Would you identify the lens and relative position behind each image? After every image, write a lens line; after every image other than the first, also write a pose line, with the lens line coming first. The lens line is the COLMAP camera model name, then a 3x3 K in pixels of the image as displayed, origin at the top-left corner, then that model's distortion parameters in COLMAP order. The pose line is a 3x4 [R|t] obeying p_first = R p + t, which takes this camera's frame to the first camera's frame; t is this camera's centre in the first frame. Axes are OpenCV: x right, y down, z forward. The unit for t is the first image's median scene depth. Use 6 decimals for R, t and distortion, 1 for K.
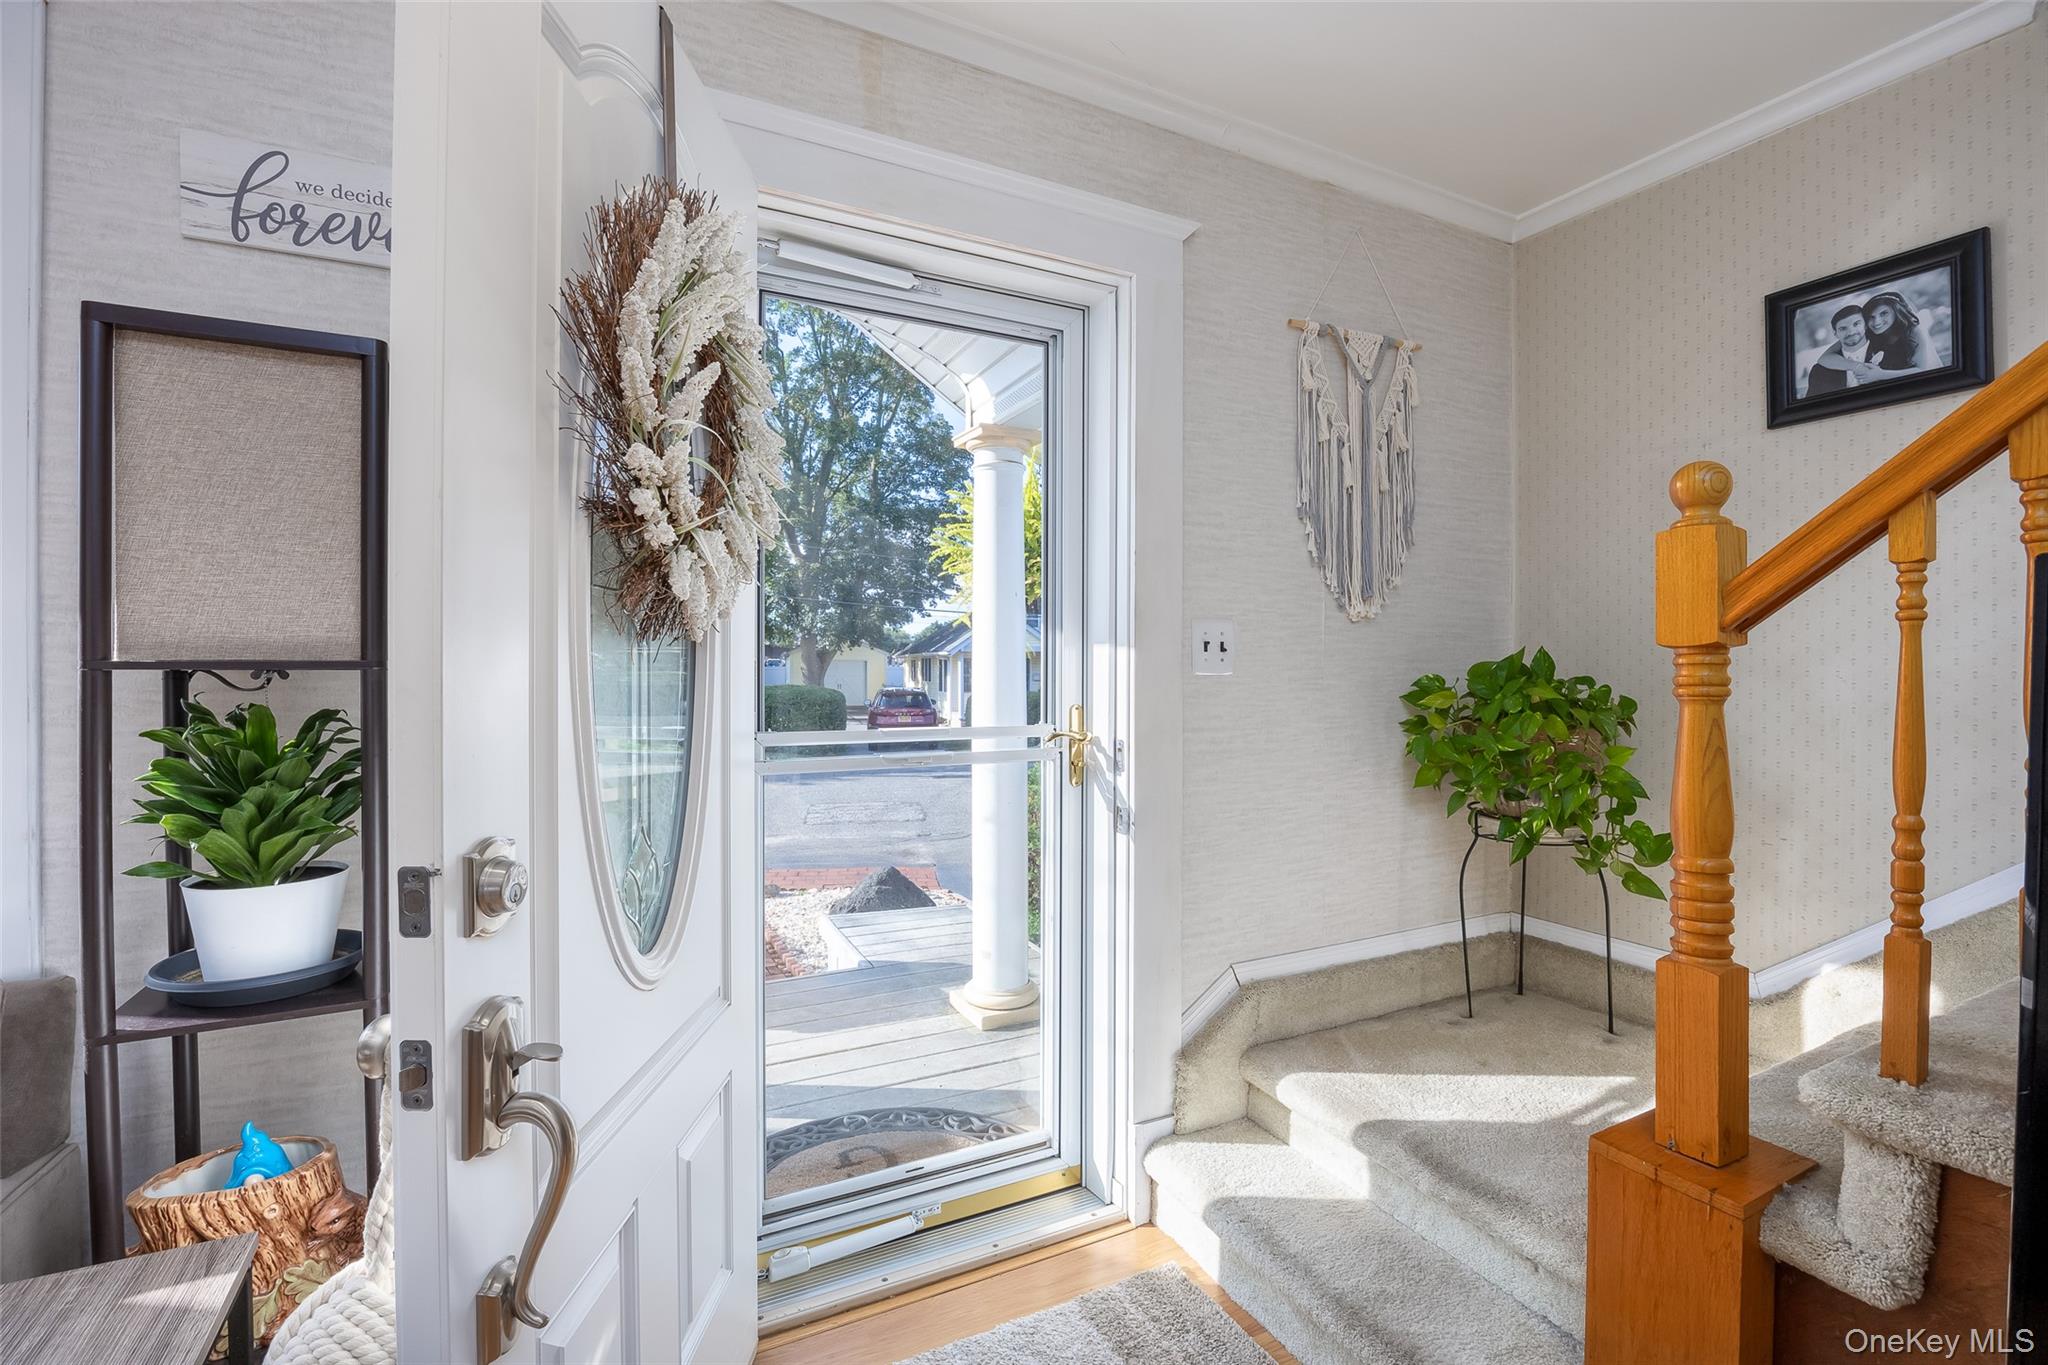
lens RADIAL K [[890.6, 0, 1006.2], [0, 890.6, 673.7], [0, 0, 1]] dist [-0.007552, -0.001061]
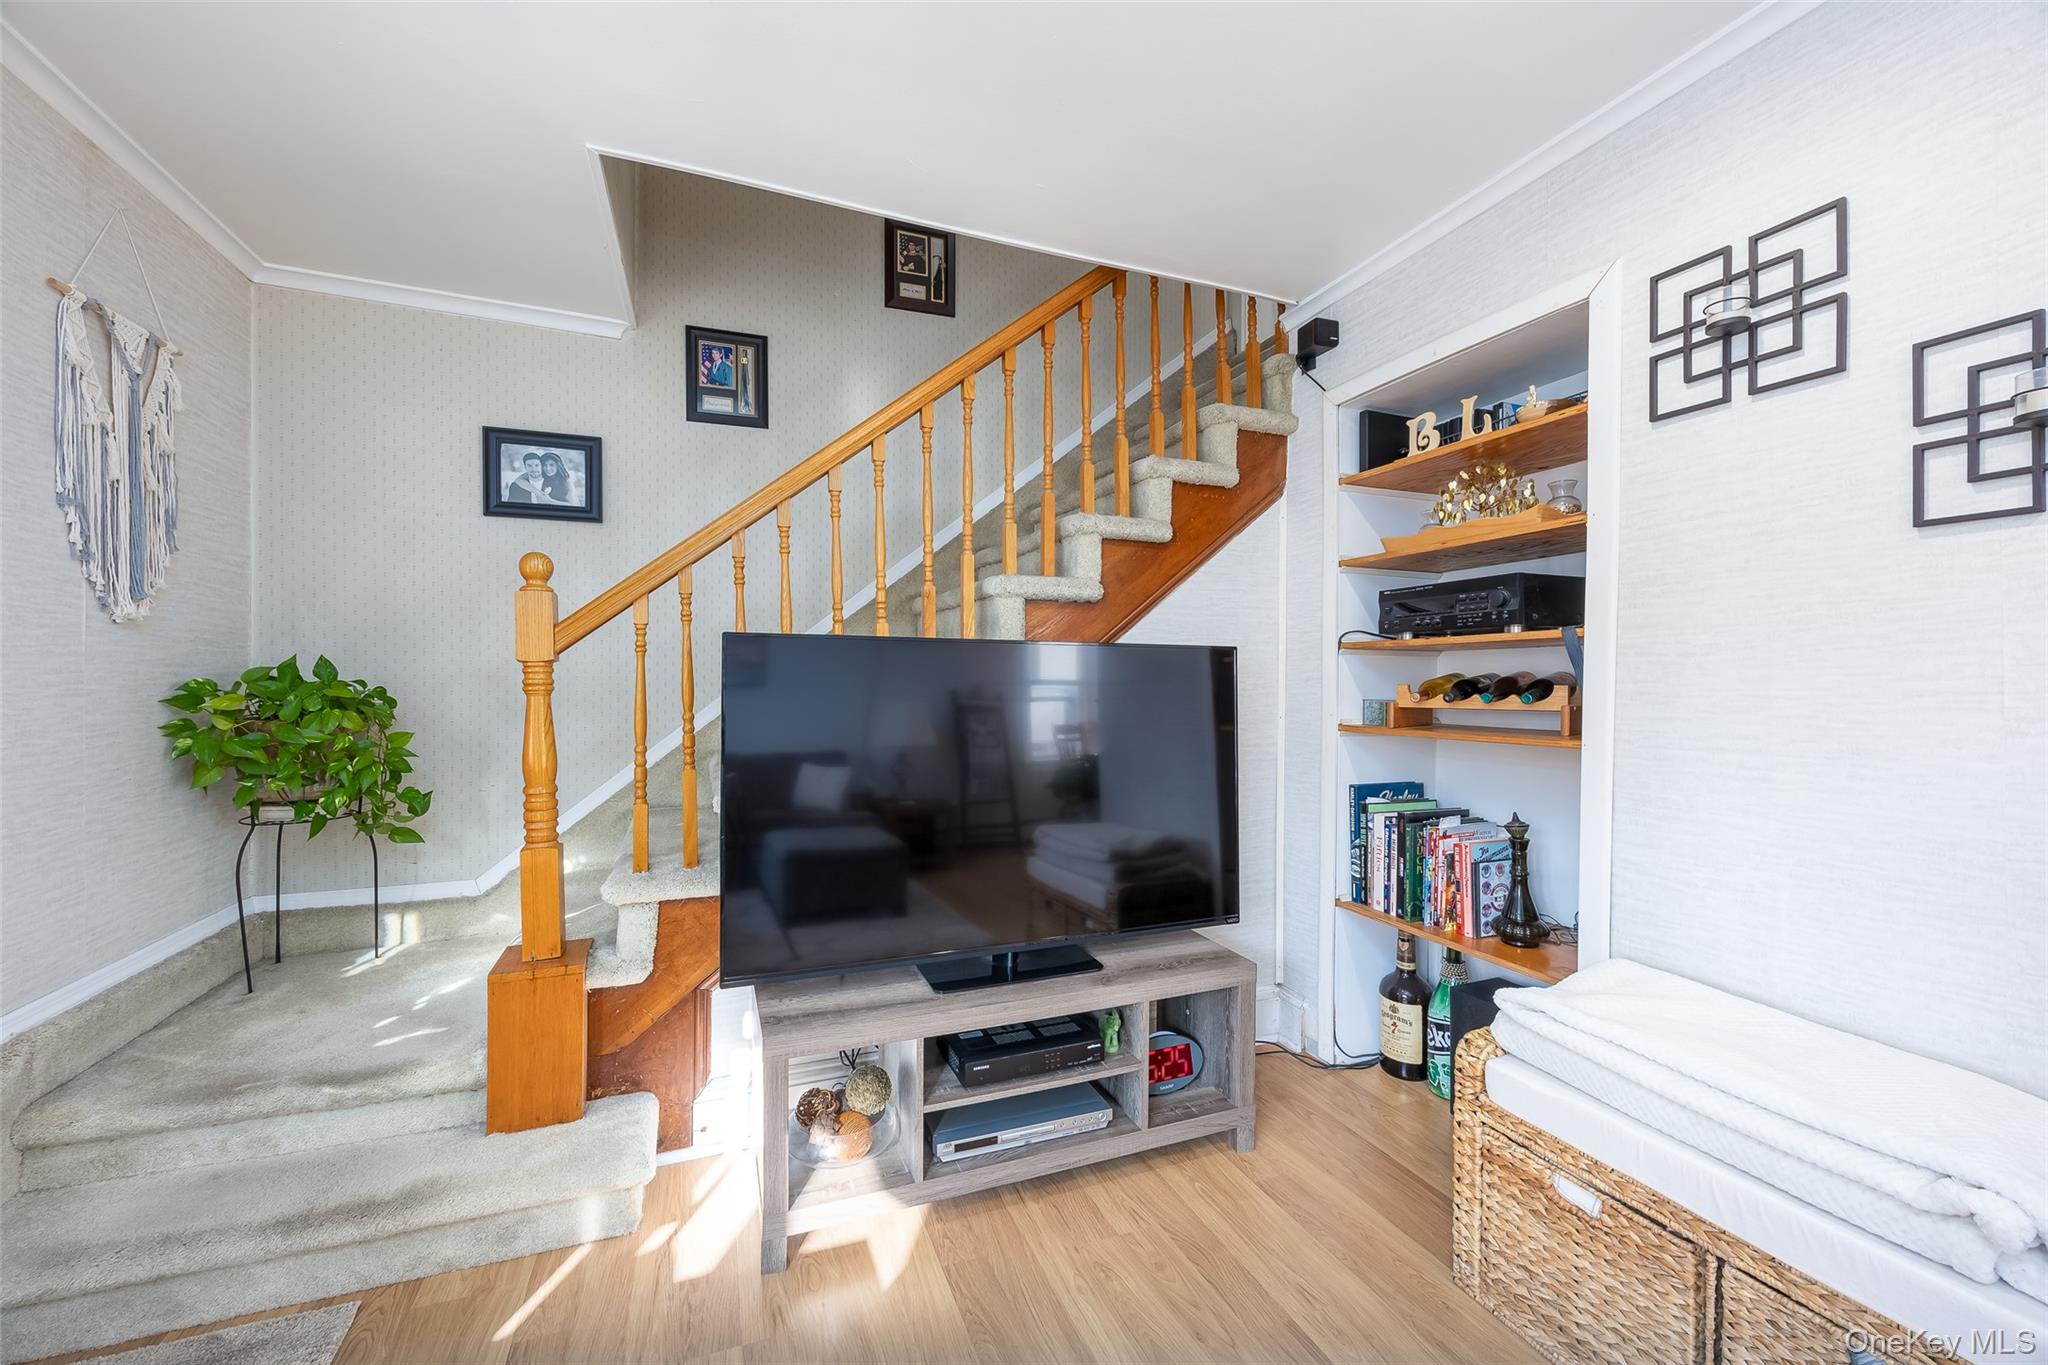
lens RADIAL K [[798.8, 0, 1029.8], [0, 798.8, 680.9], [0, 0, 1]] dist [-0.001411, -0.000180]
pose [[0.089792, -0.003629, 0.995954, -0.385338], [0.000315, 0.999993, 0.003615, 0.000685], [-0.995961, -0.000011, 0.089792, -0.044343]]
